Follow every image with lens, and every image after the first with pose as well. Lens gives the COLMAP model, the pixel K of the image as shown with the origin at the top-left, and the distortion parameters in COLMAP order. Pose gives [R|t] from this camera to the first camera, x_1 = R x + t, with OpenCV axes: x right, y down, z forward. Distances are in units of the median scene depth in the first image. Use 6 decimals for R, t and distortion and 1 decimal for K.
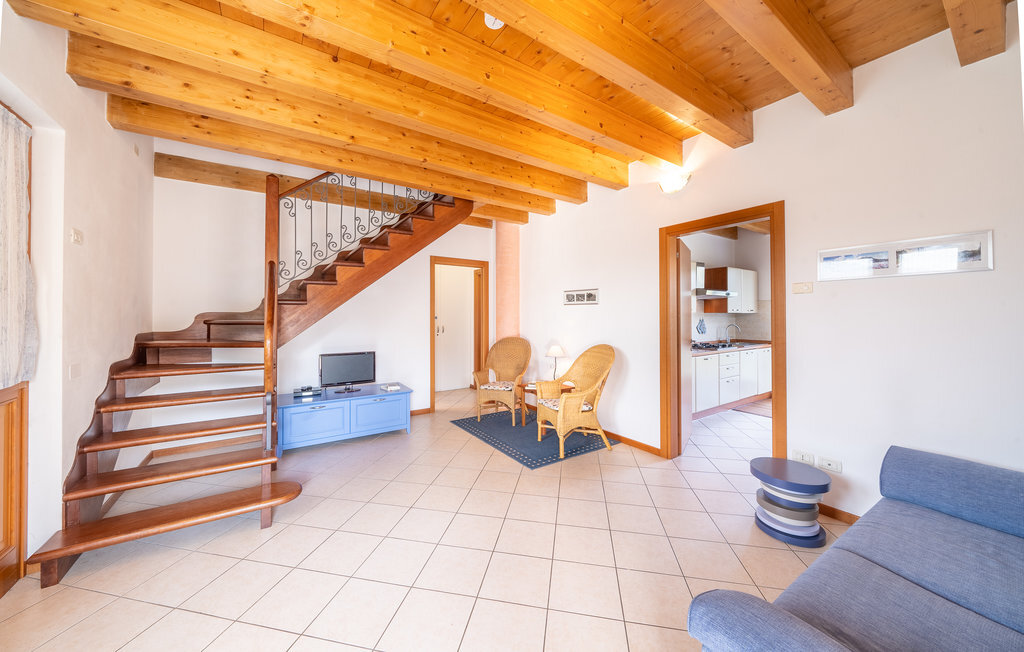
lens RADIAL K [[354.3, 0, 512.5], [0, 354.3, 318.5], [0, 0, 1]] dist [-0.000898, 0.000048]
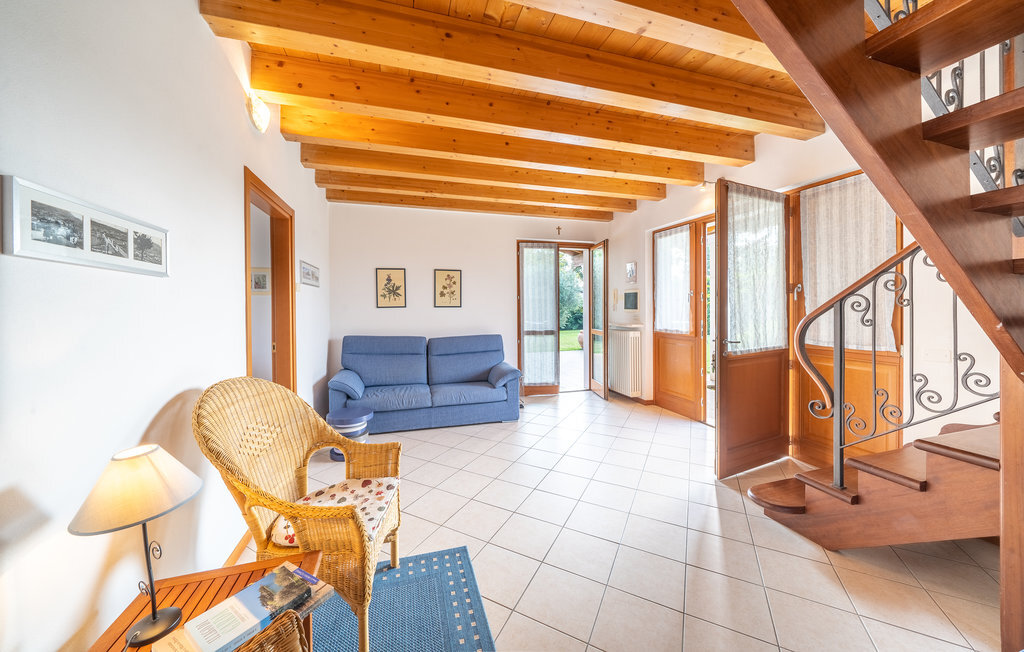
lens RADIAL K [[354.3, 0, 507.2], [0, 354.3, 307.1], [0, 0, 1]] dist [-0.000898, 0.000048]
pose [[-0.954860, 0.002600, 0.297044, -0.159888], [0.003525, 0.999990, 0.002577, -0.011172], [-0.297035, 0.003508, -0.954860, 1.202509]]
